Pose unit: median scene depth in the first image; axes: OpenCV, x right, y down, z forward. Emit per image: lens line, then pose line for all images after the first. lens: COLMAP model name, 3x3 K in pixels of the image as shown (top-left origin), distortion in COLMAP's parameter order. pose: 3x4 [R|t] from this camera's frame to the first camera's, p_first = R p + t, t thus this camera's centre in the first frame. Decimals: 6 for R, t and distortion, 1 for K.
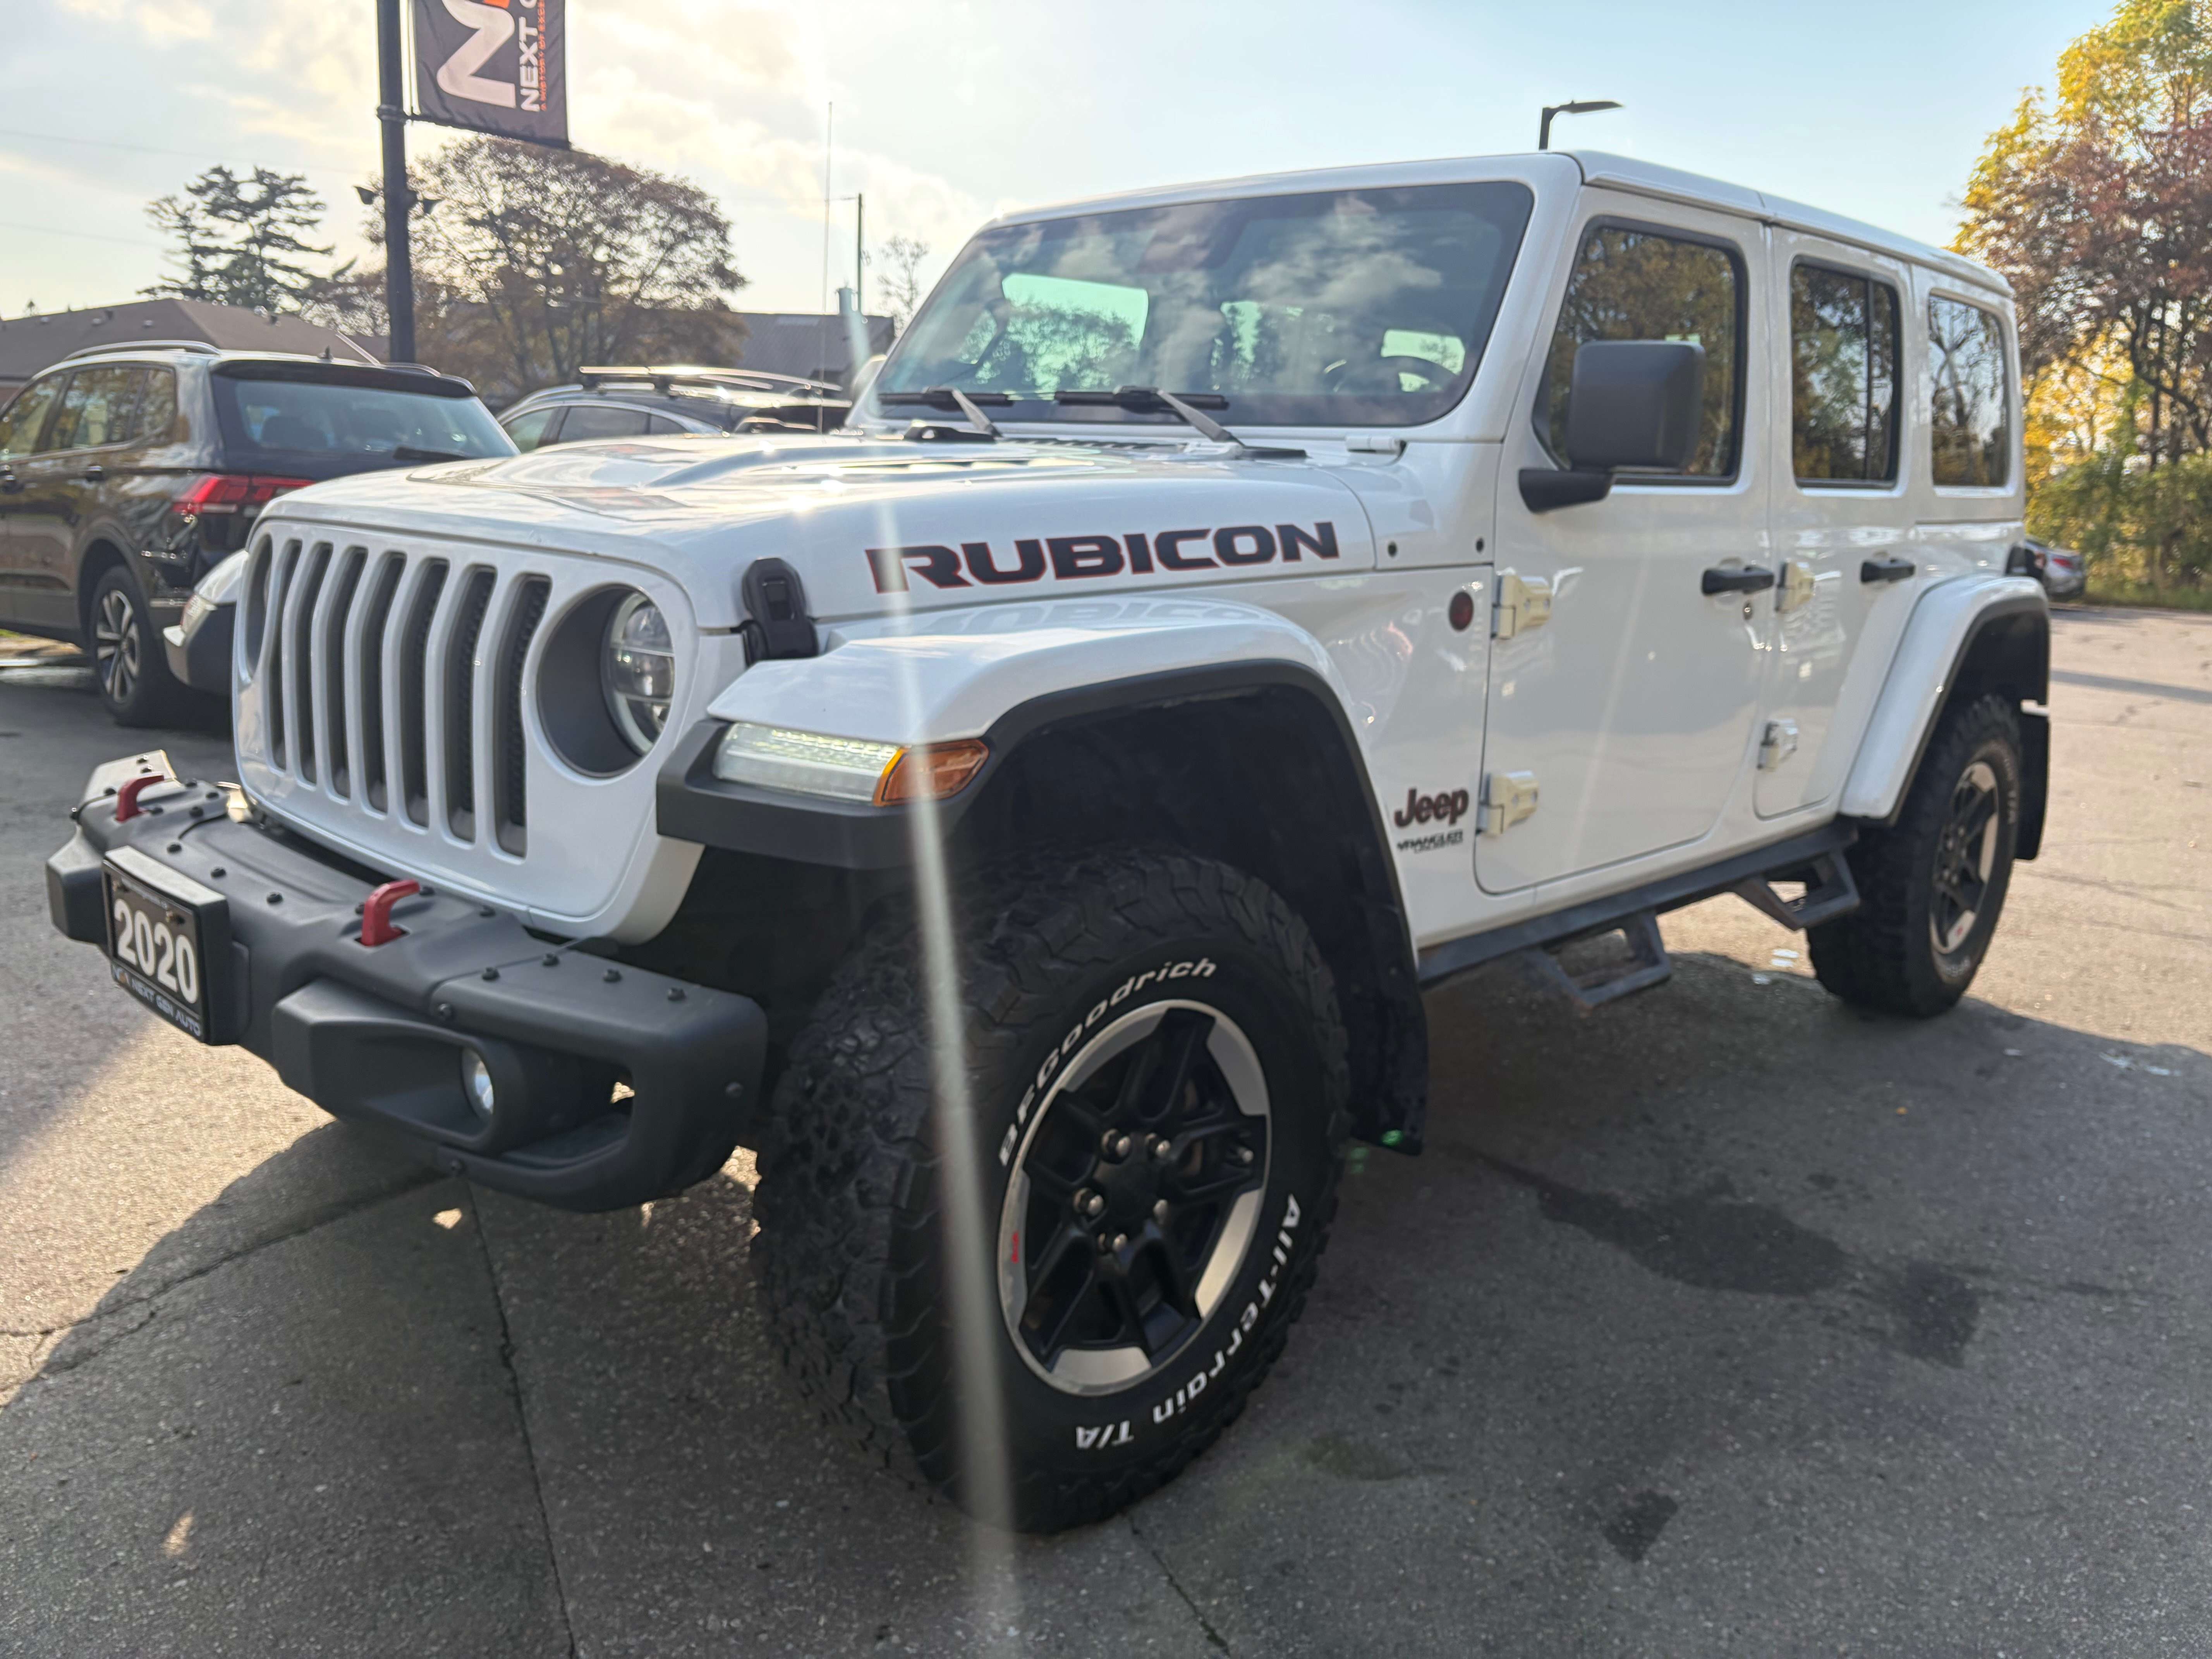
lens RADIAL K [[1713.1, 0, 1106.0], [0, 1713.1, 829.5], [0, 0, 1]] dist [0.012323, 0.003216]
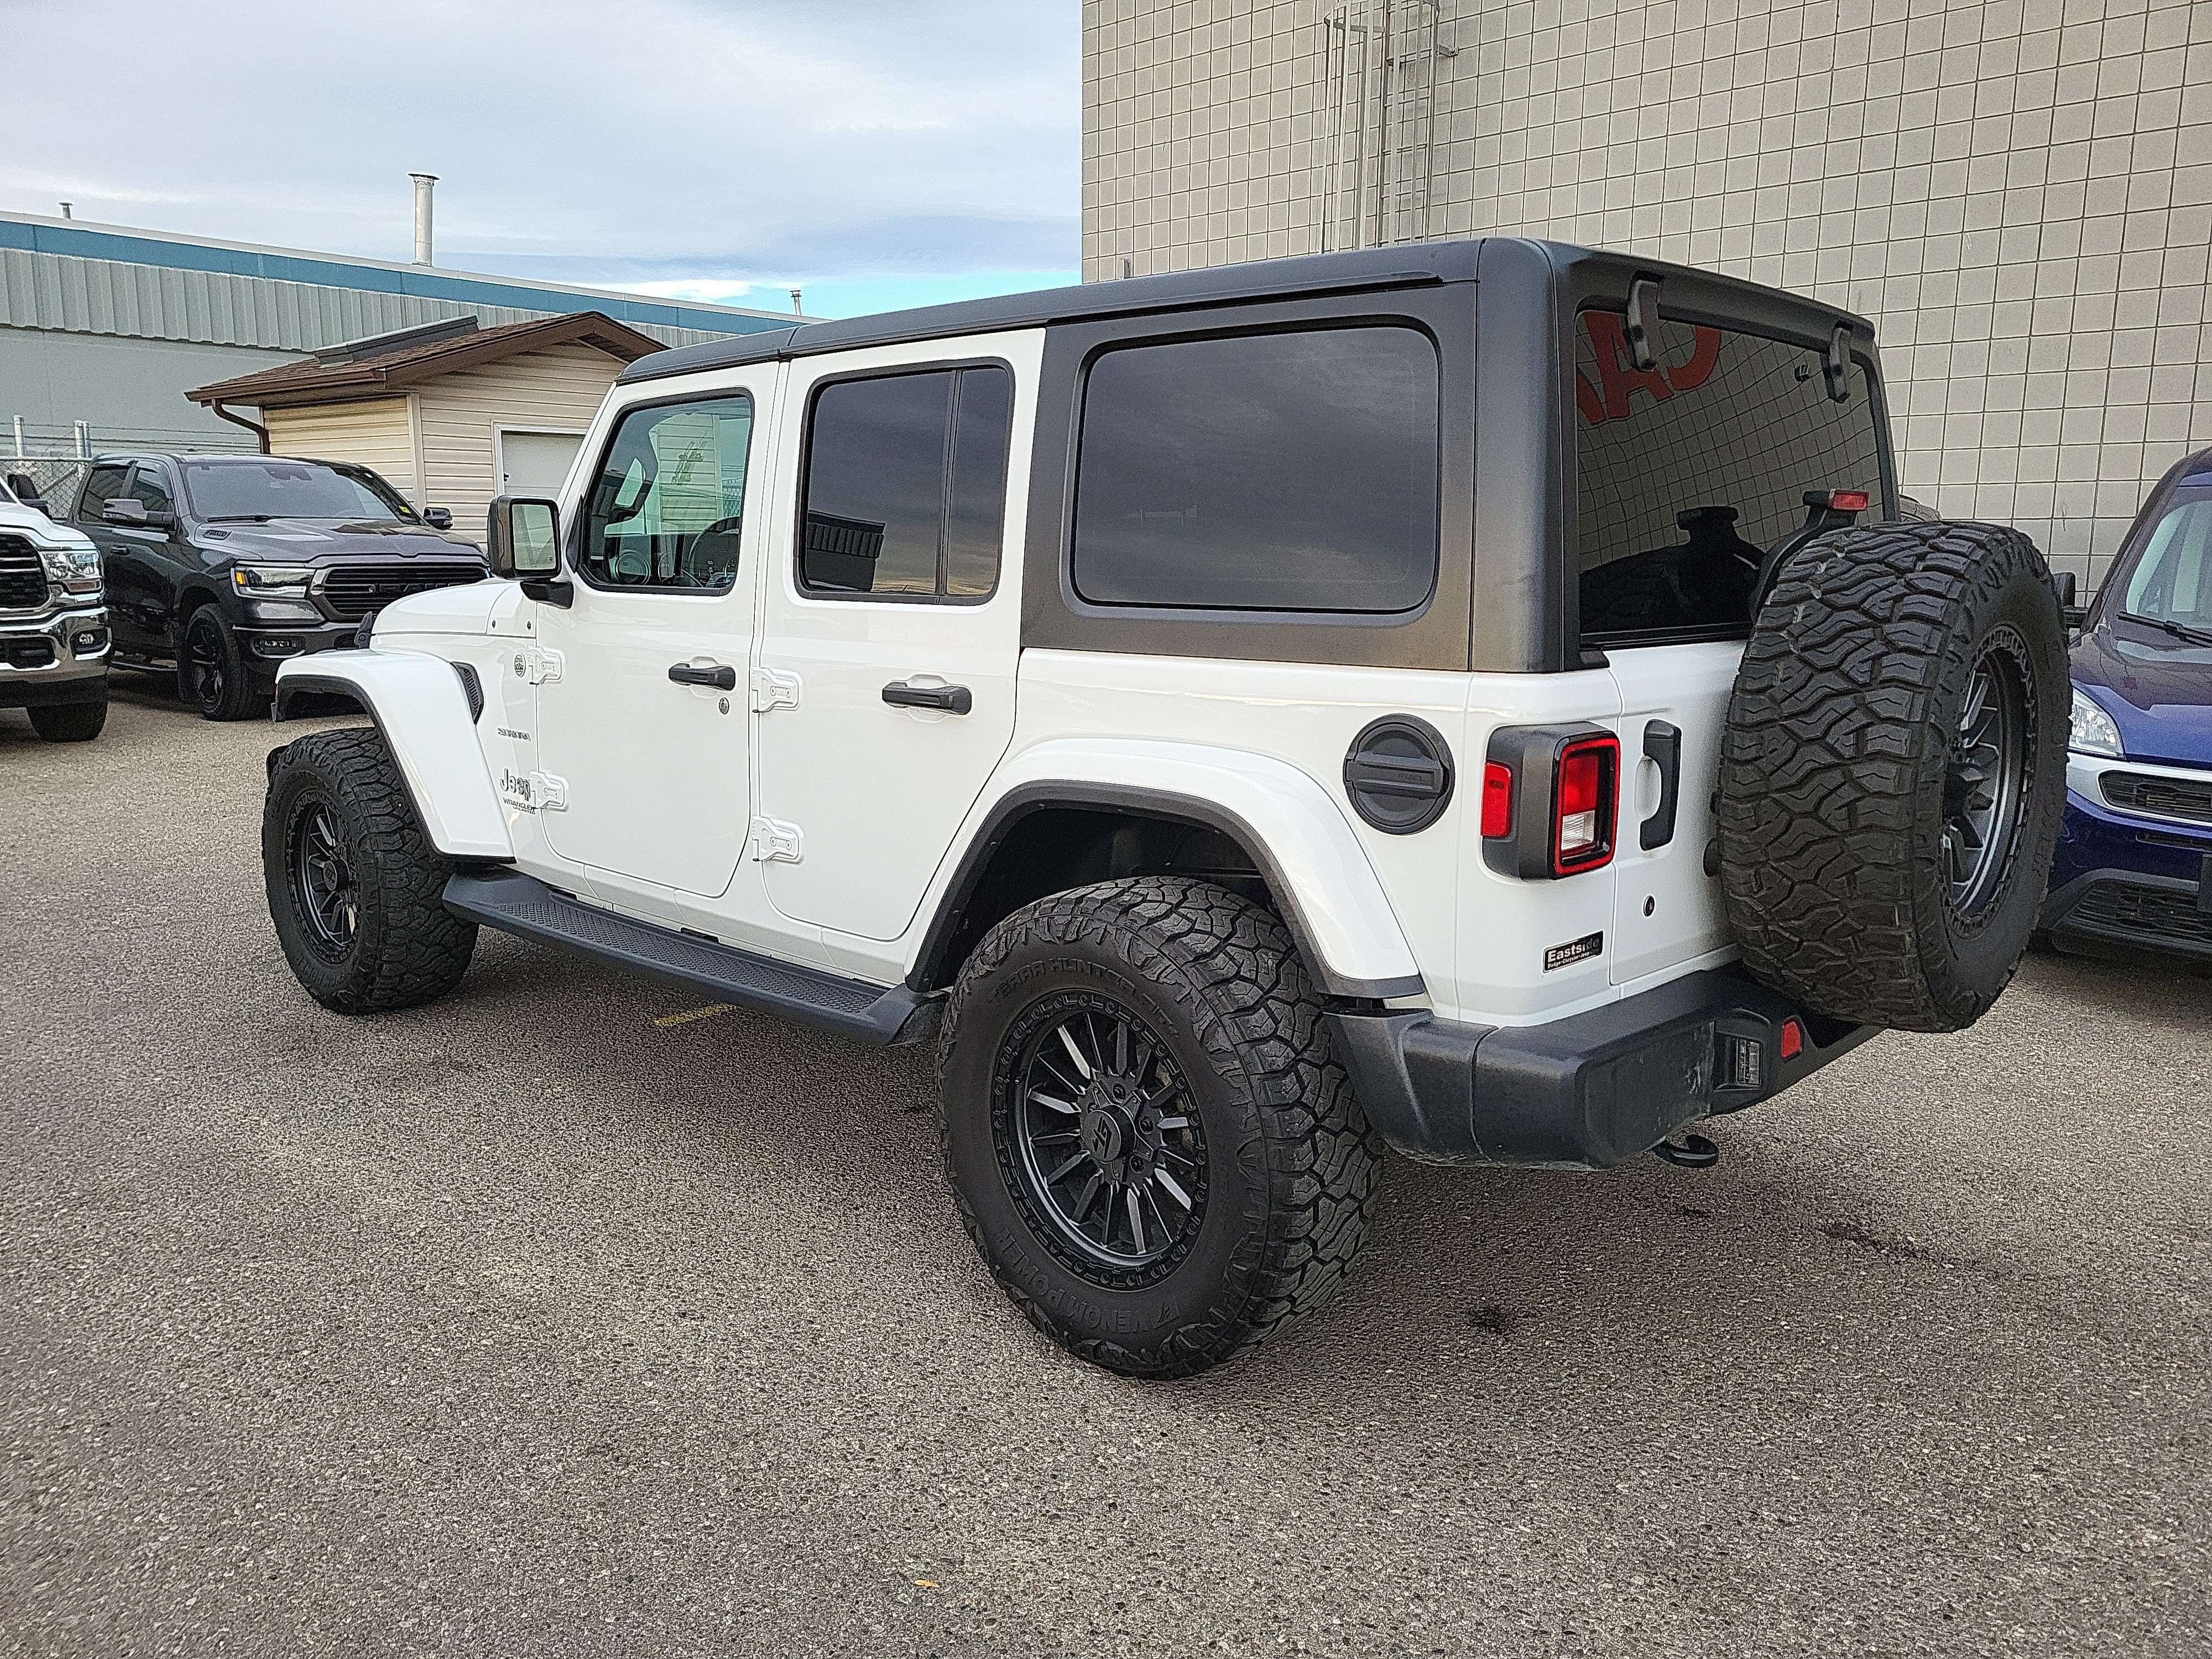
lens RADIAL K [[1713.1, 0, 1106.0], [0, 1713.1, 829.5], [0, 0, 1]] dist [0.012323, 0.003216]
pose [[0.006532, 0.130827, -0.991384, 1.825661], [-0.221131, 0.967050, 0.126159, -0.297971], [0.975222, 0.218402, 0.035247, 1.480445]]
